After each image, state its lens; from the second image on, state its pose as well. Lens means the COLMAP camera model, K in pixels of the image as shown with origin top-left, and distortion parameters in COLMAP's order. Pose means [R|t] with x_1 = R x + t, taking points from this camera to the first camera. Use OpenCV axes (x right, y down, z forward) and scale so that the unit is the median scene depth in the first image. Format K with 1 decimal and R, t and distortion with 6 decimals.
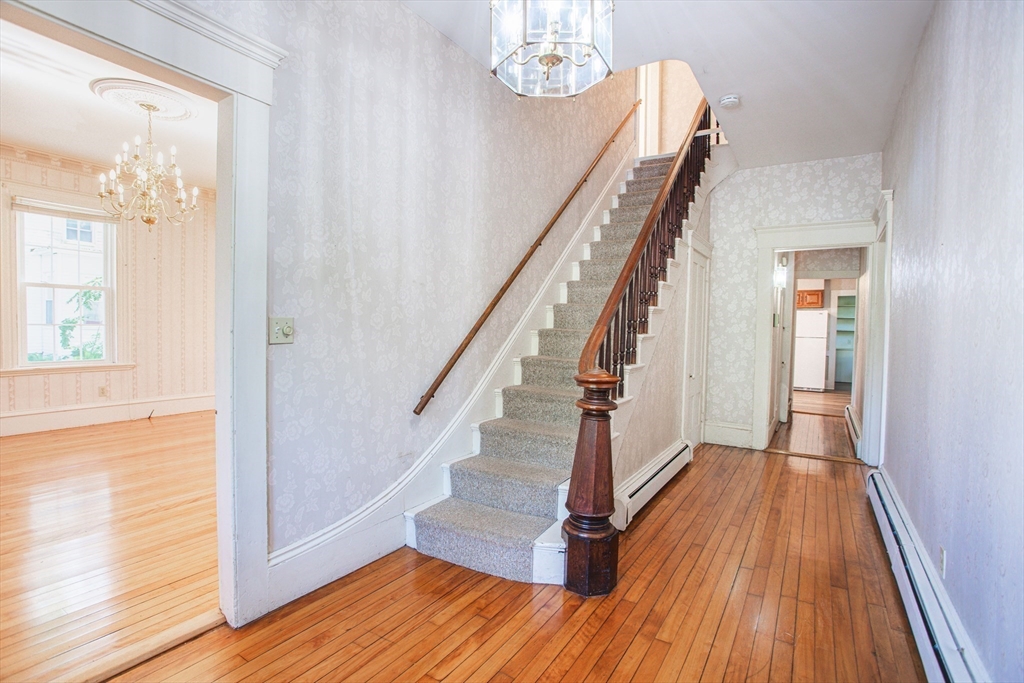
lens RADIAL K [[497.5, 0, 512.0], [0, 497.5, 341.5], [0, 0, 1]] dist [-0.072648, 0.034036]
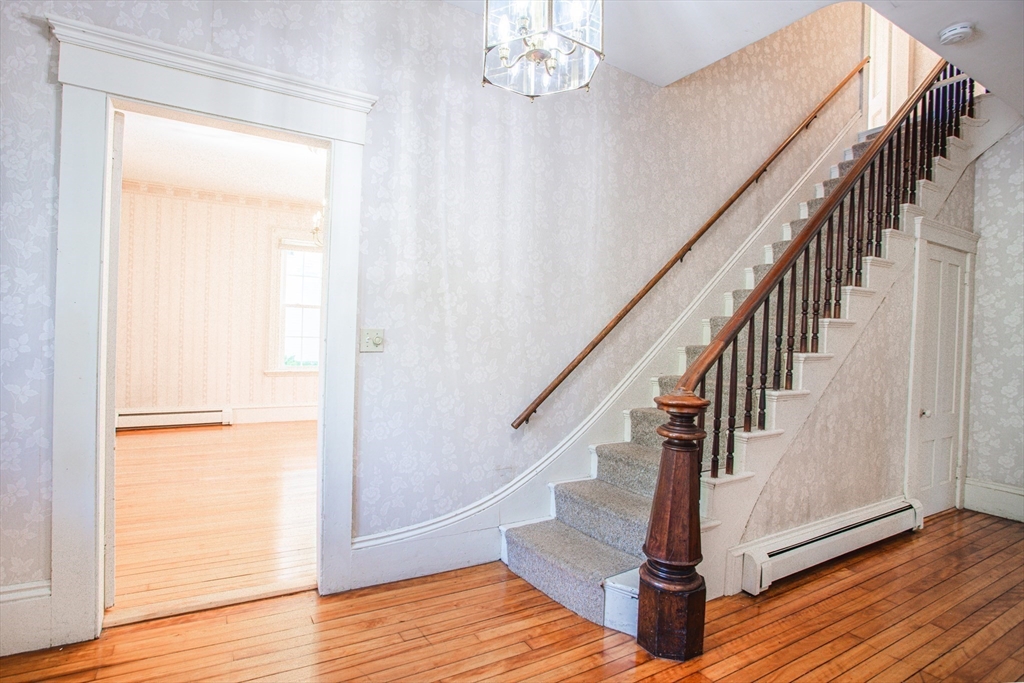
lens RADIAL K [[528.5, 0, 512.0], [0, 528.5, 341.5], [0, 0, 1]] dist [-0.081079, 0.042291]
pose [[0.888640, 0.010705, -0.458480, 0.318464], [-0.027696, 0.999155, -0.030352, 0.007031], [0.457768, 0.039670, 0.888186, 0.064341]]
